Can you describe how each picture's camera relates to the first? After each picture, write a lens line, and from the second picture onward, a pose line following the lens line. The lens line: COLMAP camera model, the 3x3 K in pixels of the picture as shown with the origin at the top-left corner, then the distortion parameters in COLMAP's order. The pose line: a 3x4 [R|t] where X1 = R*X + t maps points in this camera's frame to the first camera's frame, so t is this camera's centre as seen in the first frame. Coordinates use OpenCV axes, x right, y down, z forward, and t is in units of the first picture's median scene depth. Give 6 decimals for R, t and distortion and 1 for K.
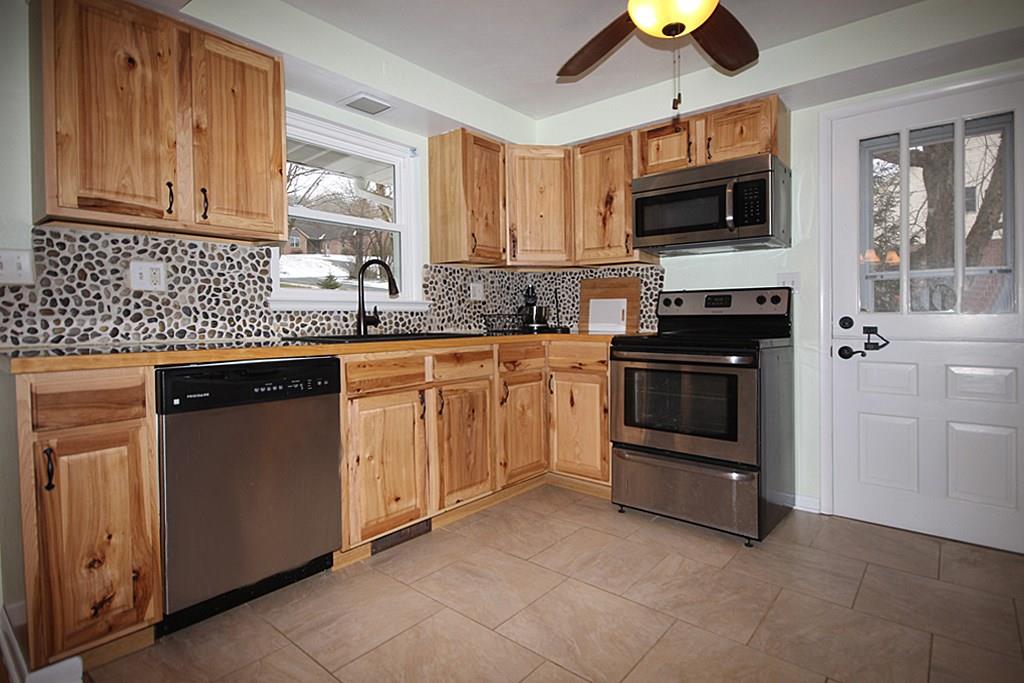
lens RADIAL K [[534.1, 0, 511.7], [0, 534.1, 331.1], [0, 0, 1]] dist [0.006937, 0.001413]
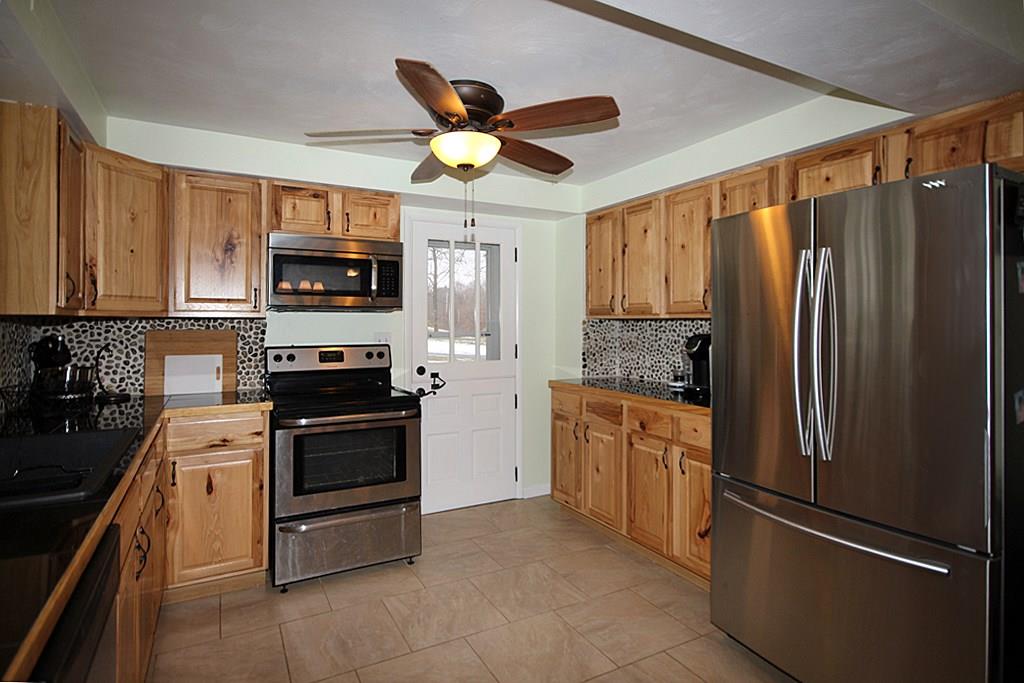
lens RADIAL K [[534.1, 0, 498.7], [0, 534.1, 324.4], [0, 0, 1]] dist [0.006937, 0.001413]
pose [[0.371511, -0.002030, 0.928426, -0.464578], [0.025882, 0.999632, -0.008171, -0.097197], [-0.928068, 0.027065, 0.371427, 0.261896]]
